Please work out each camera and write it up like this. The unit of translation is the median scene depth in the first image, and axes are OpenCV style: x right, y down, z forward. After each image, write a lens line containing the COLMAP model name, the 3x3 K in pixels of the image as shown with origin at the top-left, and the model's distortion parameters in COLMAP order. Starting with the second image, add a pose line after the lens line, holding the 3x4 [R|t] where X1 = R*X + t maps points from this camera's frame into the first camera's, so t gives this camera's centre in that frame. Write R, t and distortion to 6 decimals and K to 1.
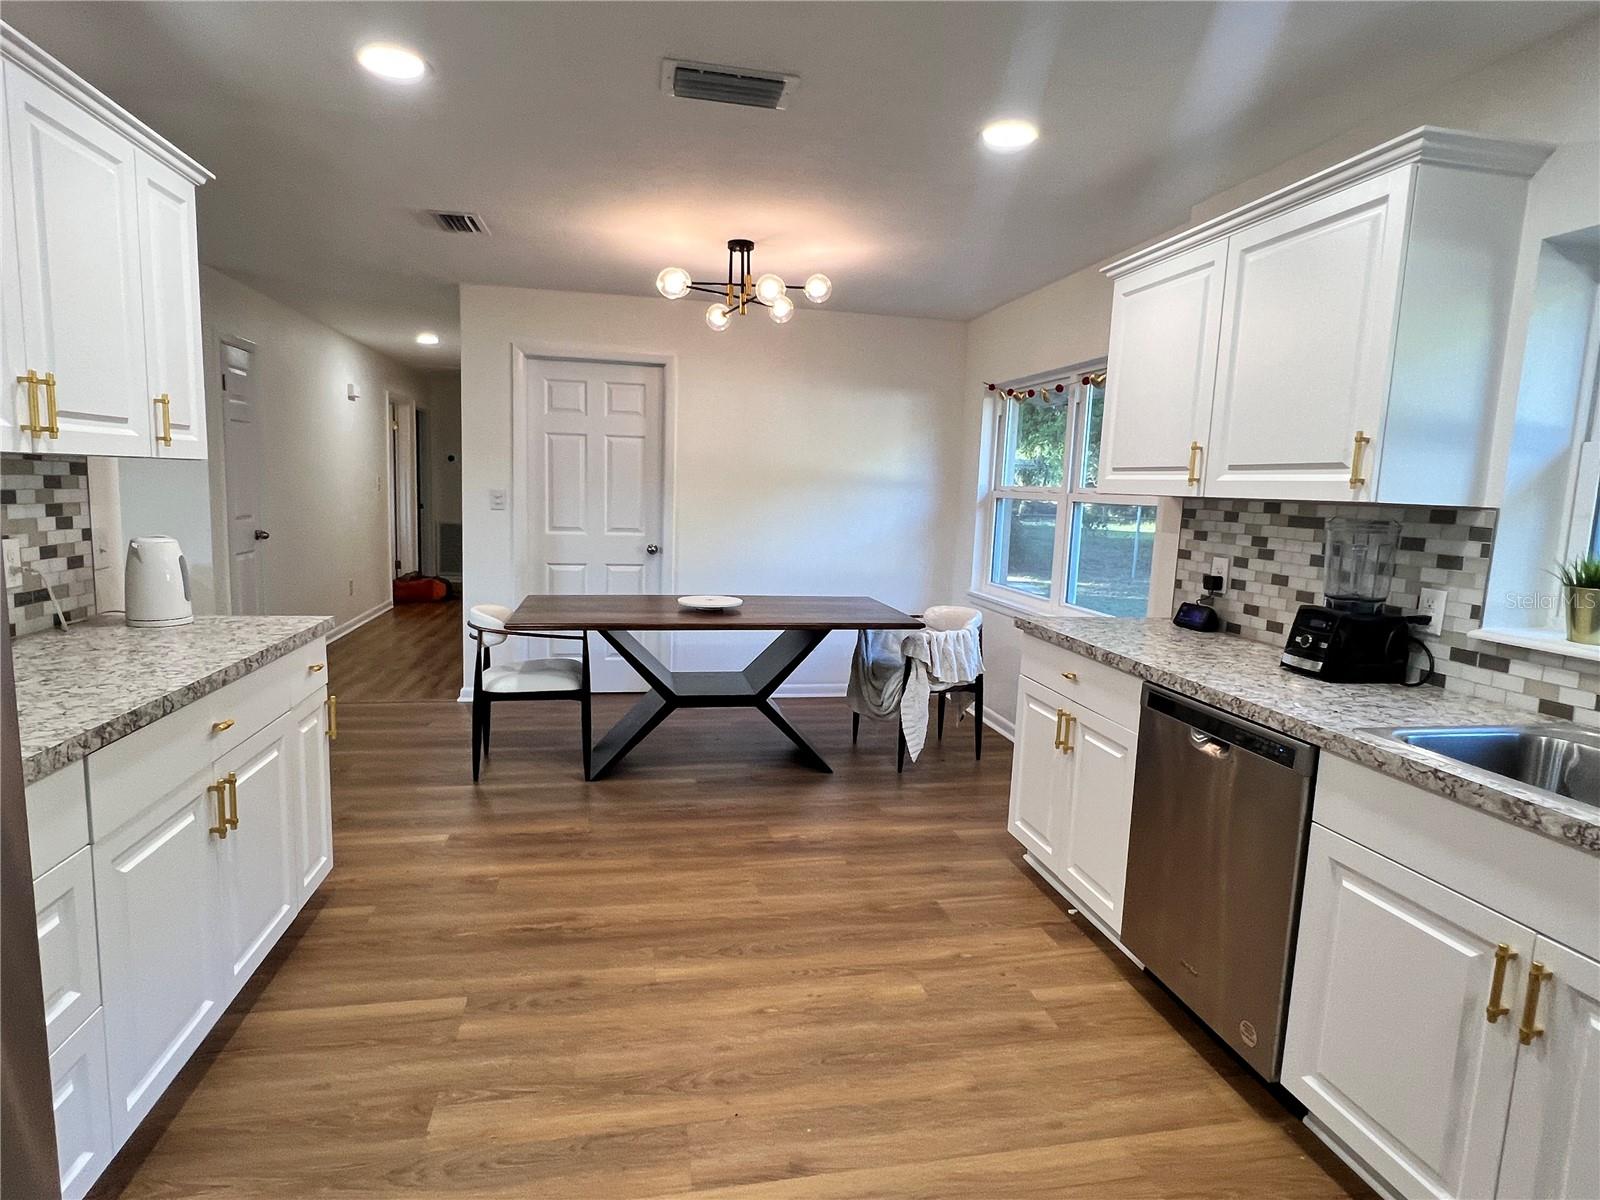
lens RADIAL K [[863.0, 0, 797.2], [0, 863.0, 600.3], [0, 0, 1]] dist [-0.002813, -0.000822]
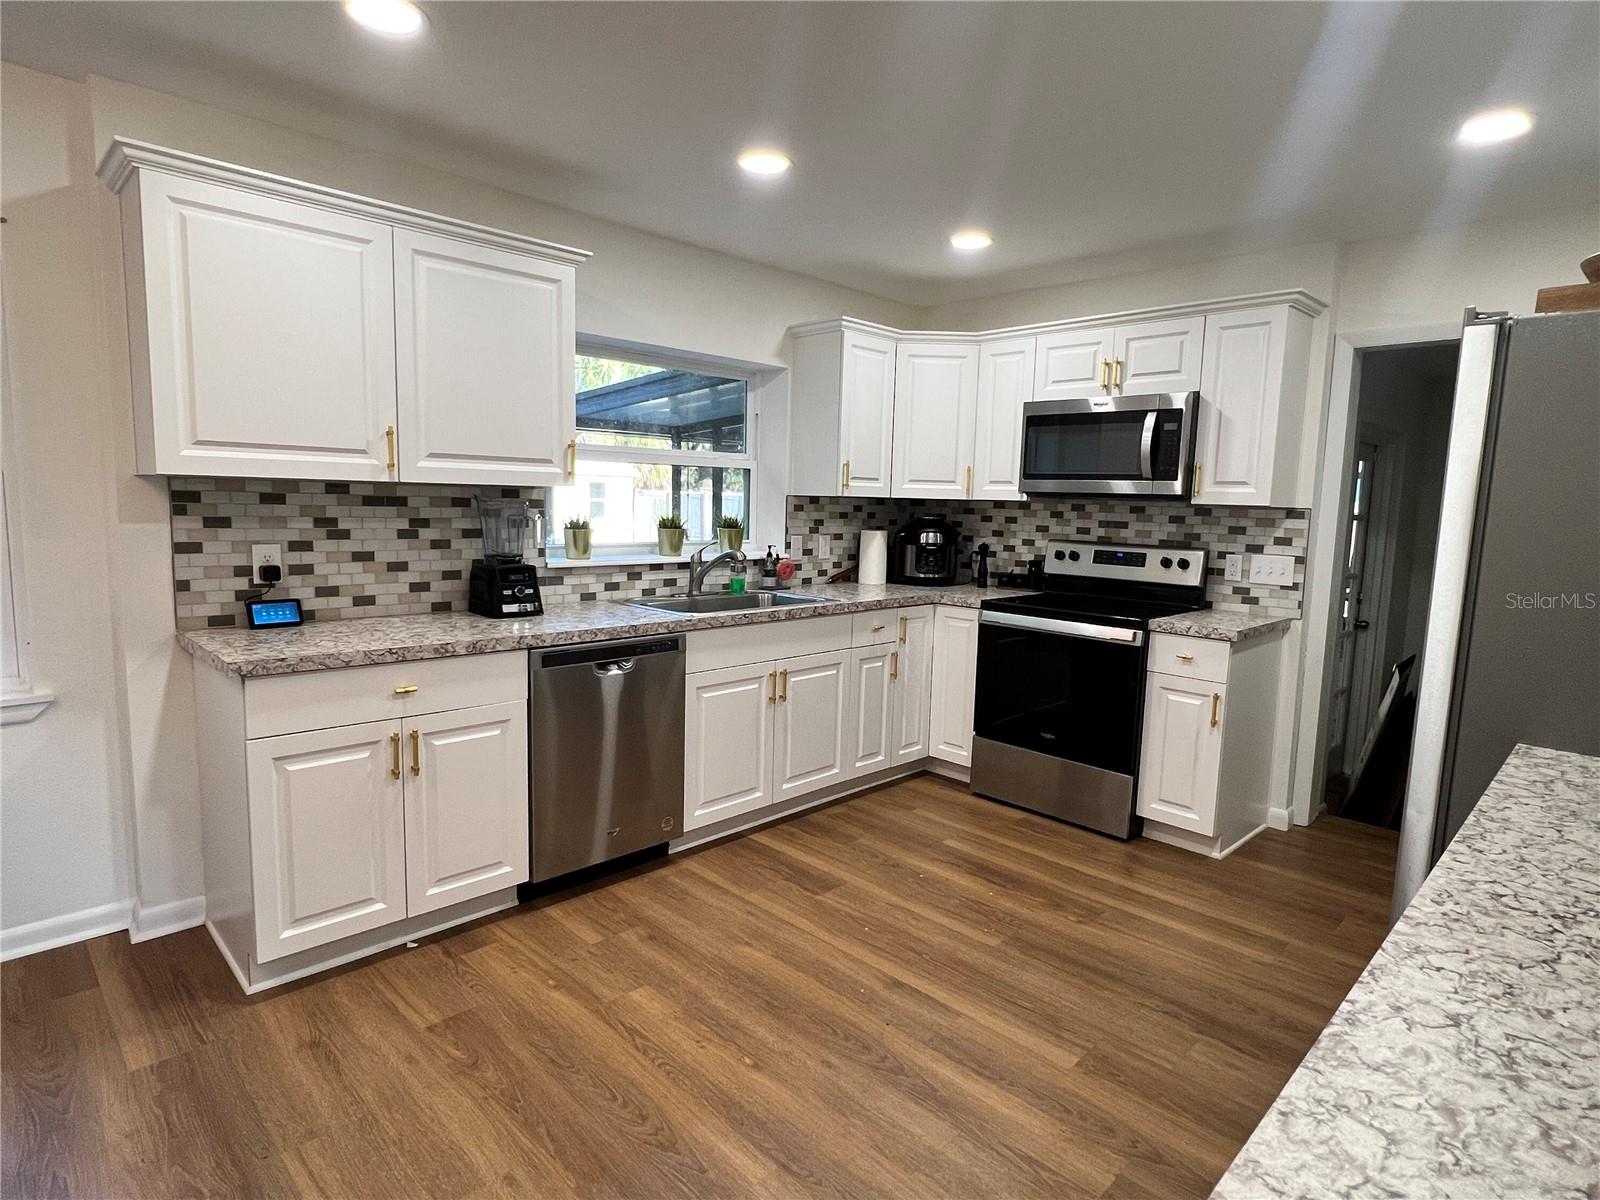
lens RADIAL K [[863.0, 0, 797.2], [0, 863.0, 600.3], [0, 0, 1]] dist [-0.002813, -0.000822]
pose [[-0.547693, -0.151725, 0.822807, -0.641880], [0.063171, 0.973114, 0.221491, -0.179541], [-0.834291, 0.173287, -0.523383, 1.163638]]
